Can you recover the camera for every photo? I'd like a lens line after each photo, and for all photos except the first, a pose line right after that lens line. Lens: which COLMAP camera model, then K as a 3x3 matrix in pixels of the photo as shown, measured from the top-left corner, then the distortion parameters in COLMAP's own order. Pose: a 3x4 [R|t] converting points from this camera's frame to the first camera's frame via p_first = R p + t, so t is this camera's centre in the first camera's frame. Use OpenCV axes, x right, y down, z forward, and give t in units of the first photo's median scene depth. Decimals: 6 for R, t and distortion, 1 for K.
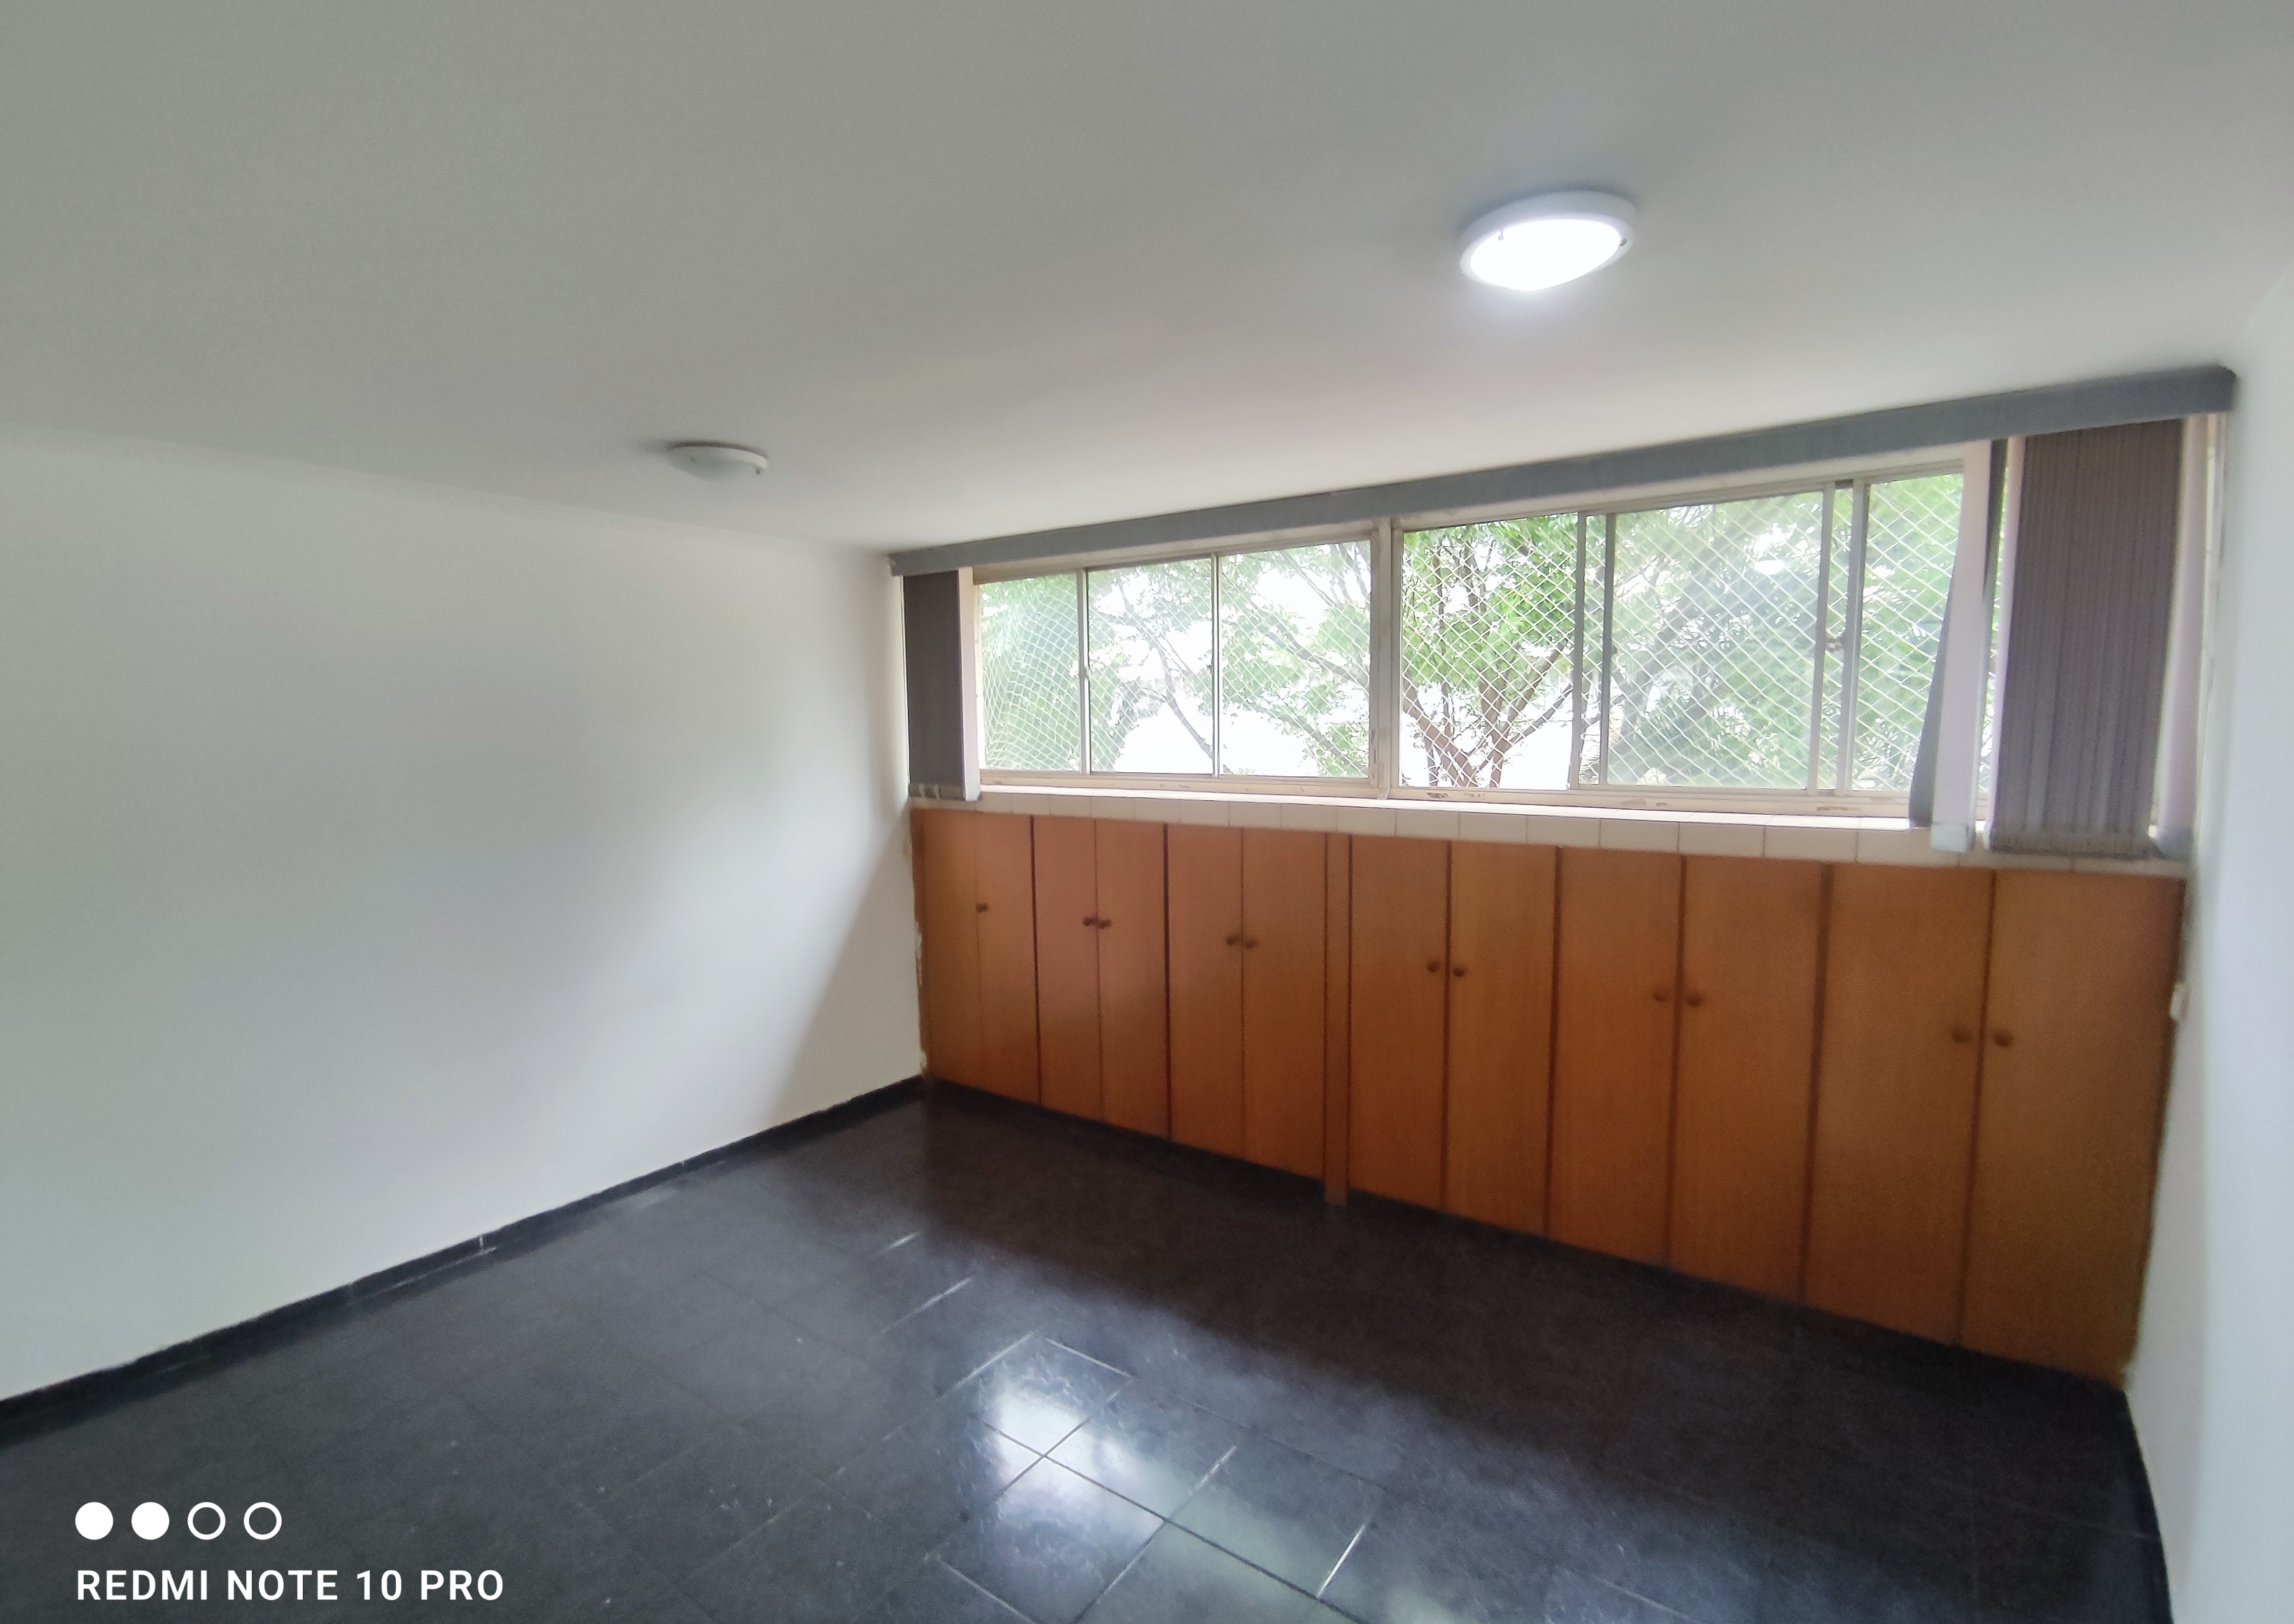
lens RADIAL K [[1068.3, 0, 1154.0], [0, 1068.3, 868.7], [0, 0, 1]] dist [-0.002364, -0.000392]
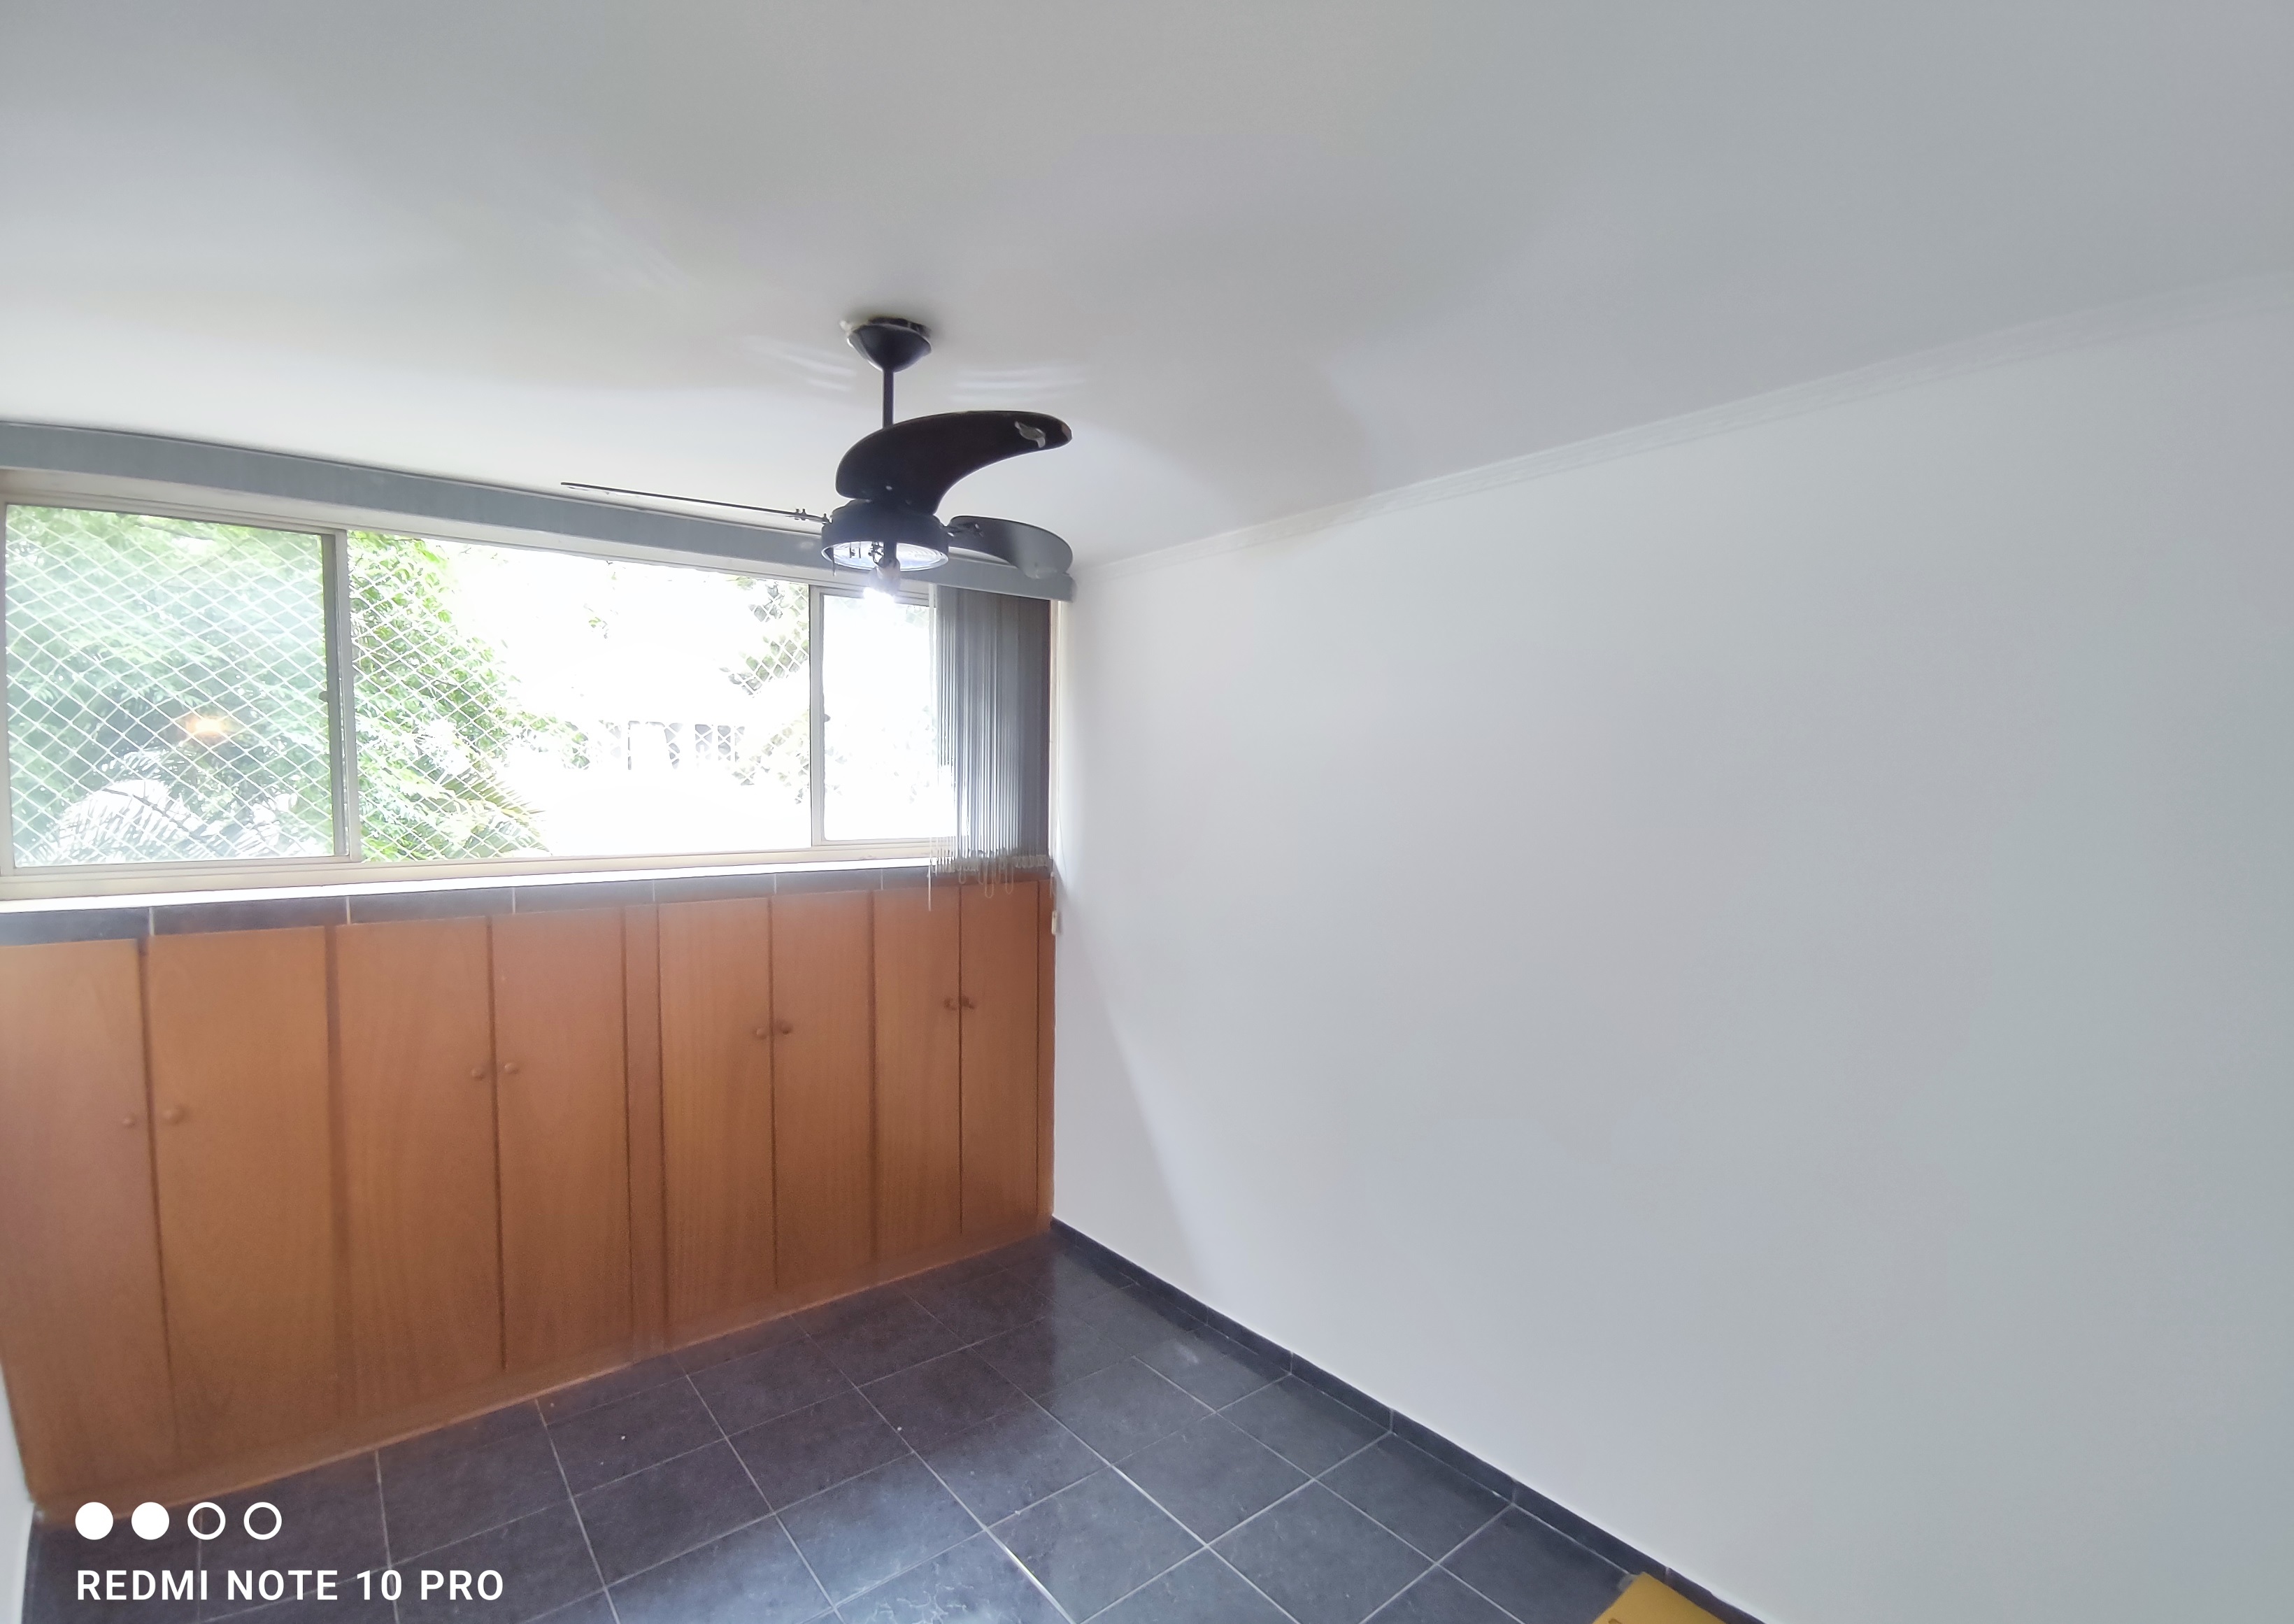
lens RADIAL K [[1059.5, 0, 1147.0], [0, 1059.5, 812.0], [0, 0, 1]] dist [0.002252, 0.000362]
pose [[0.255827, -0.026940, 0.966347, -0.459611], [0.136198, 0.990646, -0.008439, -0.040025], [-0.957080, 0.133774, 0.257103, 0.339190]]
